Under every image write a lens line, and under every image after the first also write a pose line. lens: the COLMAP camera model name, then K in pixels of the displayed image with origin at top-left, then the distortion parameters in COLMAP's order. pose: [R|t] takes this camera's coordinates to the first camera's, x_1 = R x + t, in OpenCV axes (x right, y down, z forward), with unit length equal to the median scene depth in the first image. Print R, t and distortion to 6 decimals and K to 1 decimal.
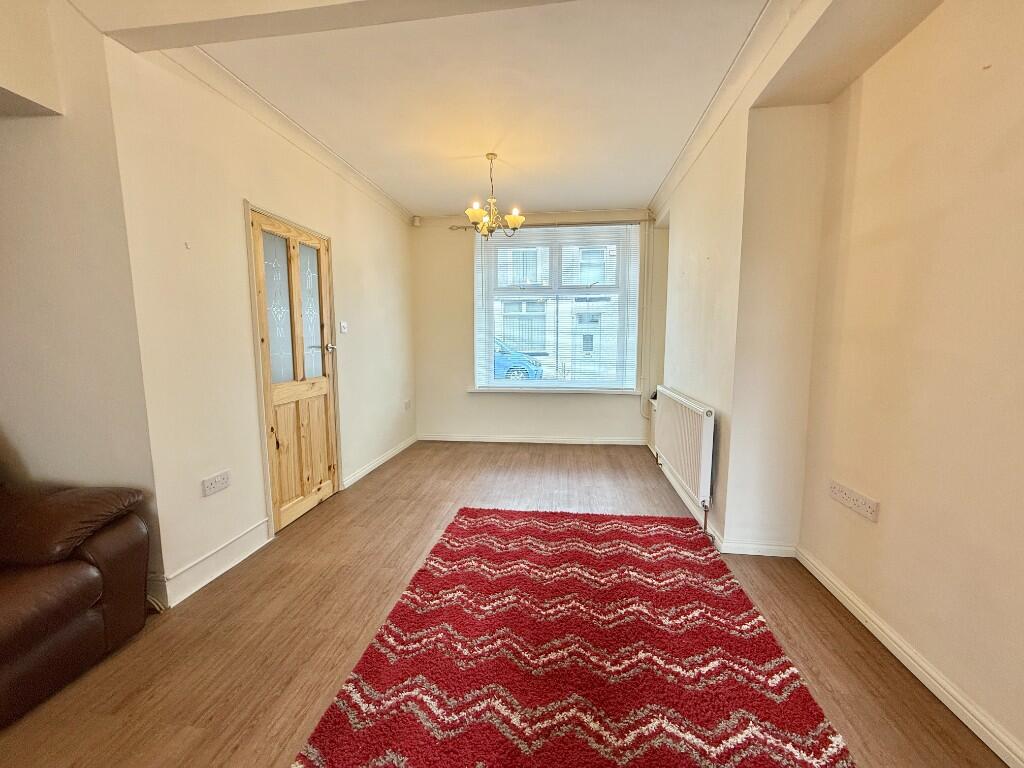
lens RADIAL K [[410.8, 0, 512.1], [0, 410.8, 385.1], [0, 0, 1]] dist [0.001275, 0.000005]
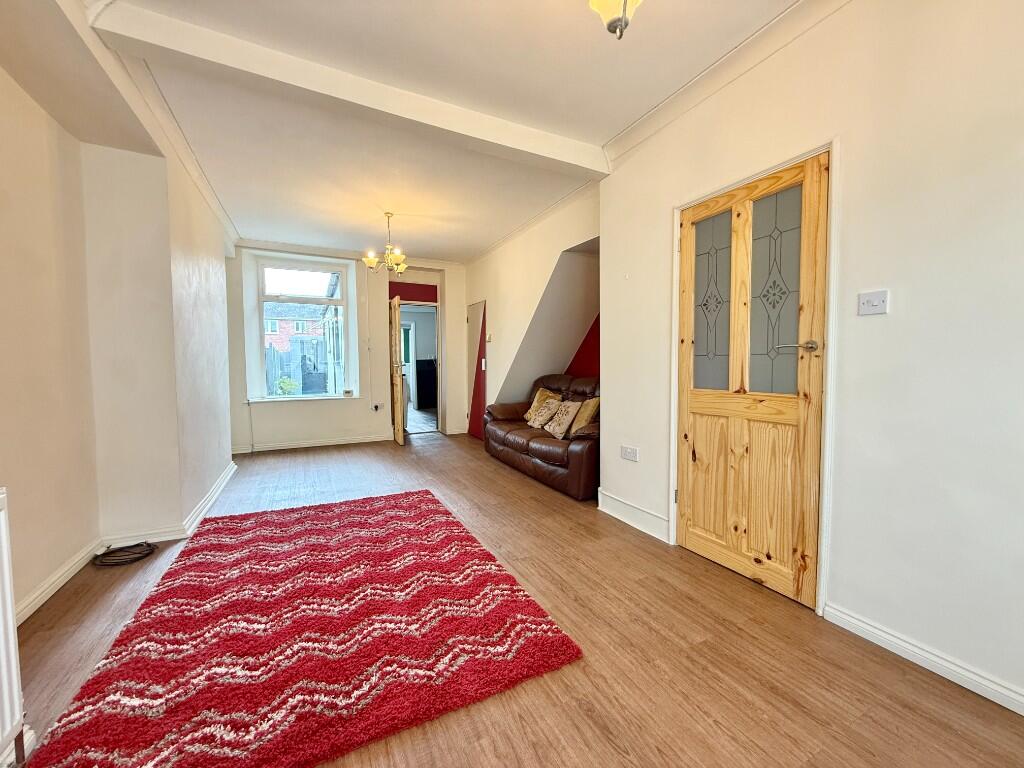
lens RADIAL K [[410.8, 0, 511.9], [0, 410.8, 382.3], [0, 0, 1]] dist [0.001275, 0.000005]
pose [[-0.829222, 0.035393, -0.557797, 0.247209], [-0.051279, 0.988966, 0.138983, -0.116547], [0.556562, 0.143851, -0.818258, 1.448108]]
